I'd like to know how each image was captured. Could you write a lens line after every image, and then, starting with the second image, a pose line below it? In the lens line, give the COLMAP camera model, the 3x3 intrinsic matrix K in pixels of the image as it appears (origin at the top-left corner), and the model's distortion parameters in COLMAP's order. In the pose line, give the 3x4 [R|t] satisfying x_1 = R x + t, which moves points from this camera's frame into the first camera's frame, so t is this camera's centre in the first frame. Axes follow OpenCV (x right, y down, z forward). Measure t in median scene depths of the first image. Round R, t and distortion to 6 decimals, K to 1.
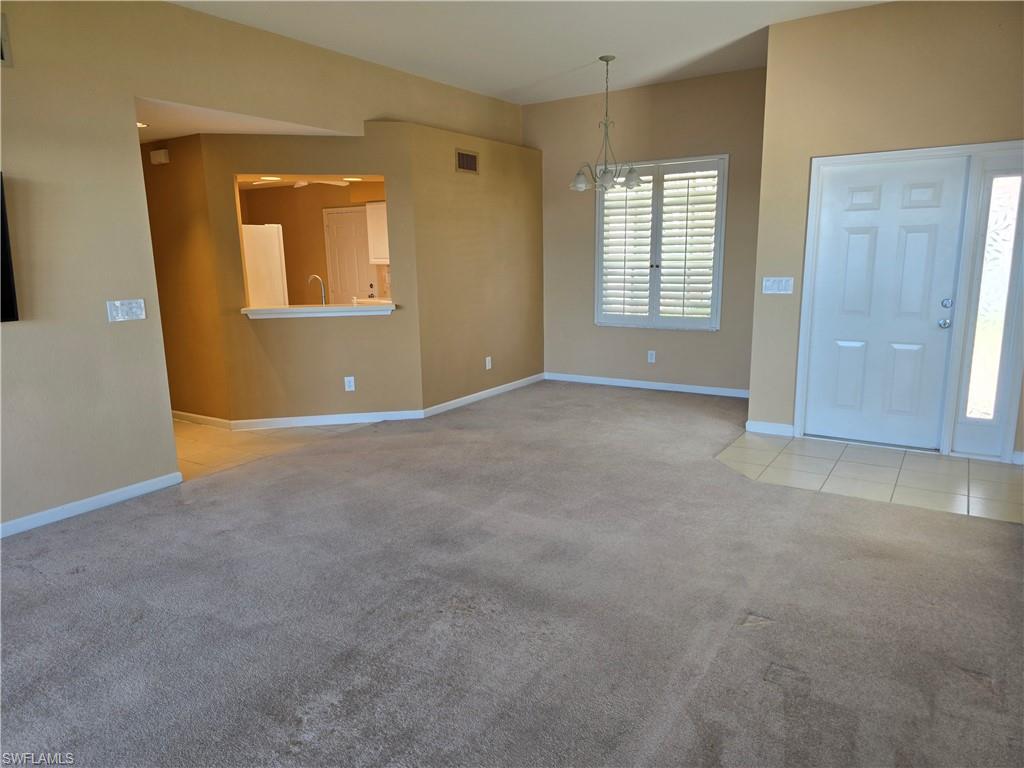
lens RADIAL K [[688.8, 0, 515.0], [0, 688.8, 383.4], [0, 0, 1]] dist [0.056336, -0.048875]
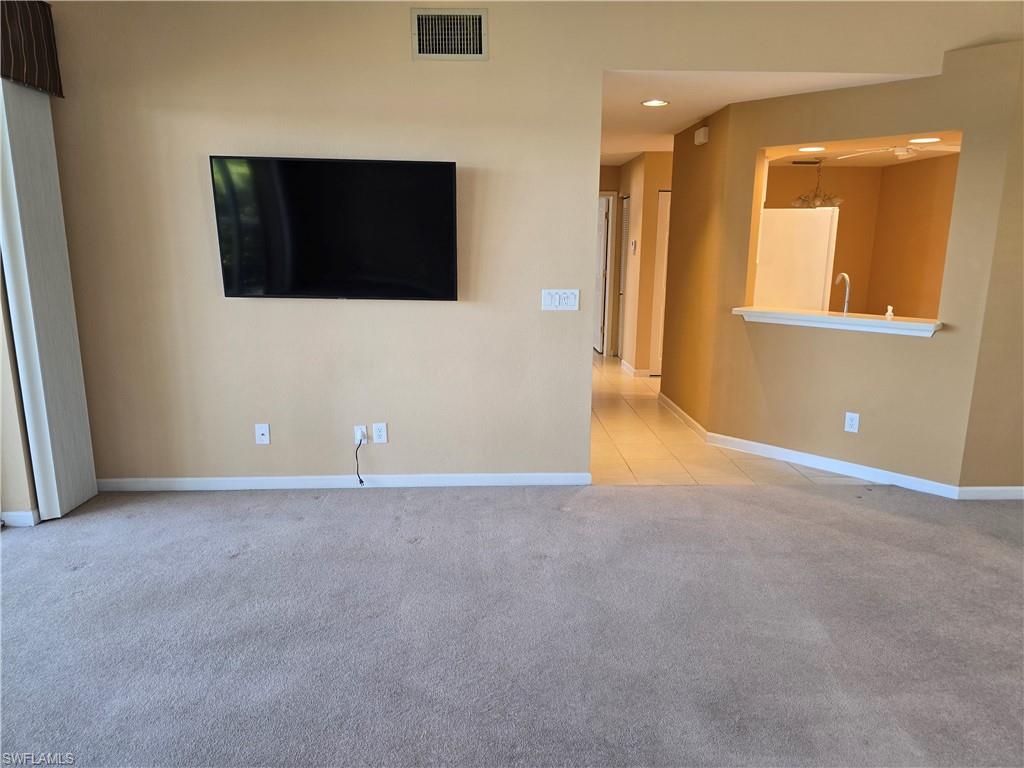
lens RADIAL K [[688.8, 0, 515.0], [0, 688.8, 383.4], [0, 0, 1]] dist [0.056336, -0.048875]
pose [[0.576021, 0.192103, -0.794542, 0.160099], [-0.175514, 0.978389, 0.109311, -0.068656], [0.798370, 0.076488, 0.597289, 0.310675]]
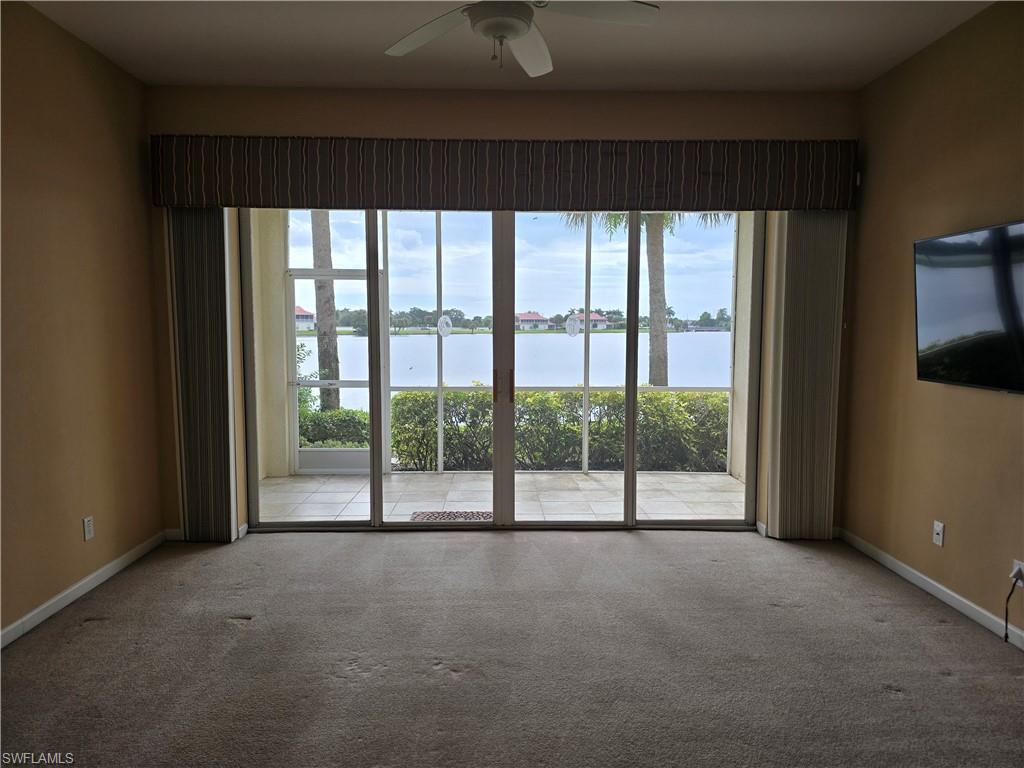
lens RADIAL K [[688.8, 0, 515.0], [0, 688.8, 383.4], [0, 0, 1]] dist [0.056336, -0.048875]
pose [[-0.825903, 0.064281, -0.560135, 0.126751], [-0.093633, 0.964046, 0.248694, -0.163107], [0.555982, 0.257844, -0.790190, 0.854054]]
